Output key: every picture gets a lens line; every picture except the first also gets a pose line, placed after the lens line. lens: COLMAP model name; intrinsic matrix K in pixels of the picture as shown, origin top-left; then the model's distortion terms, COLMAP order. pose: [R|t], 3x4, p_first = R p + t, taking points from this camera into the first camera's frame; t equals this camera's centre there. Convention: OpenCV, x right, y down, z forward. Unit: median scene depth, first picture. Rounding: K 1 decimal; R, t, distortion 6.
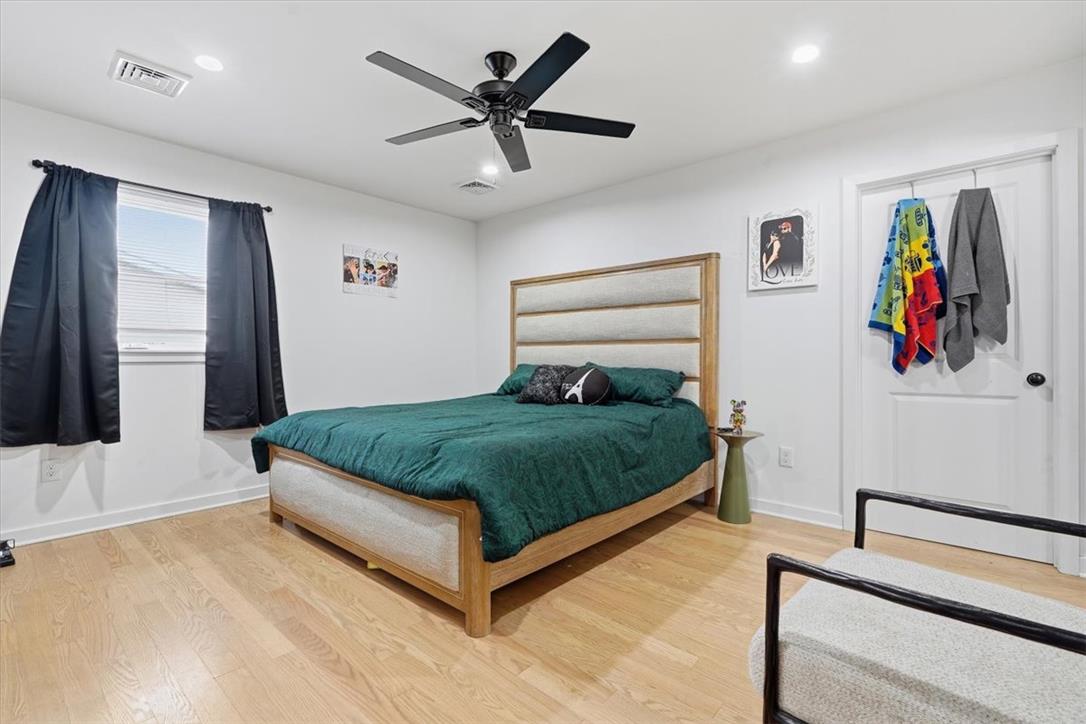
lens RADIAL K [[499.1, 0, 540.4], [0, 499.1, 361.5], [0, 0, 1]] dist [-0.002336, 0.000305]
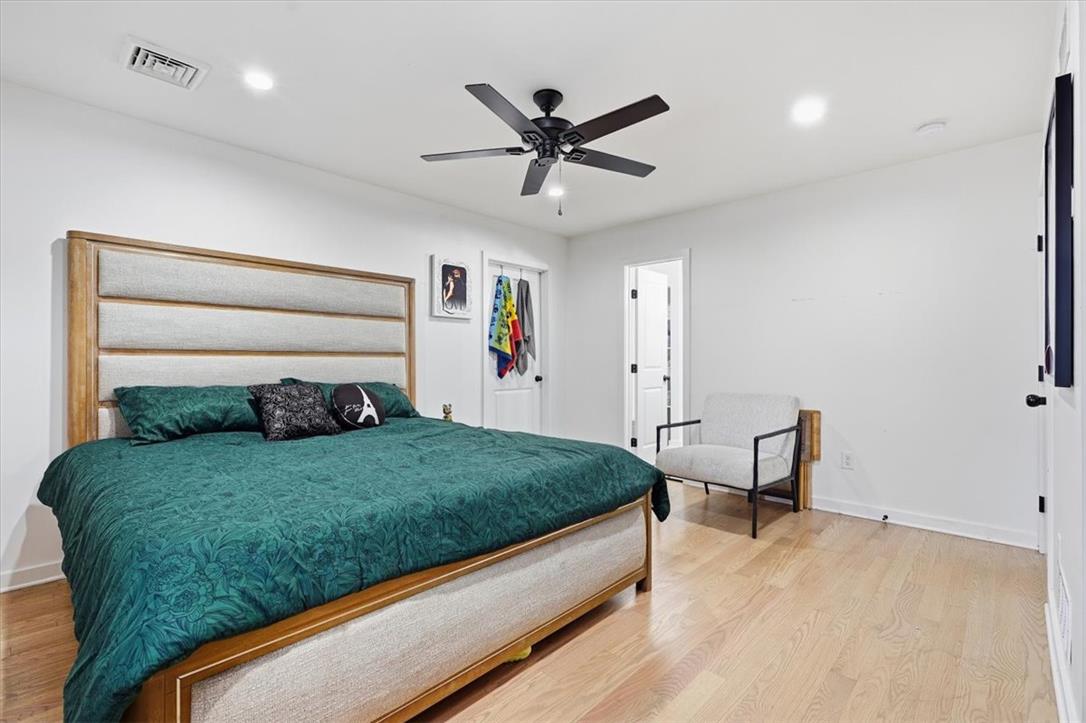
lens RADIAL K [[499.1, 0, 540.4], [0, 499.1, 361.0], [0, 0, 1]] dist [-0.002336, 0.000305]
pose [[0.019946, -0.000246, 0.999801, -0.860250], [0.005308, 0.999986, 0.000140, -0.030101], [-0.999787, 0.005304, 0.019947, 0.746501]]
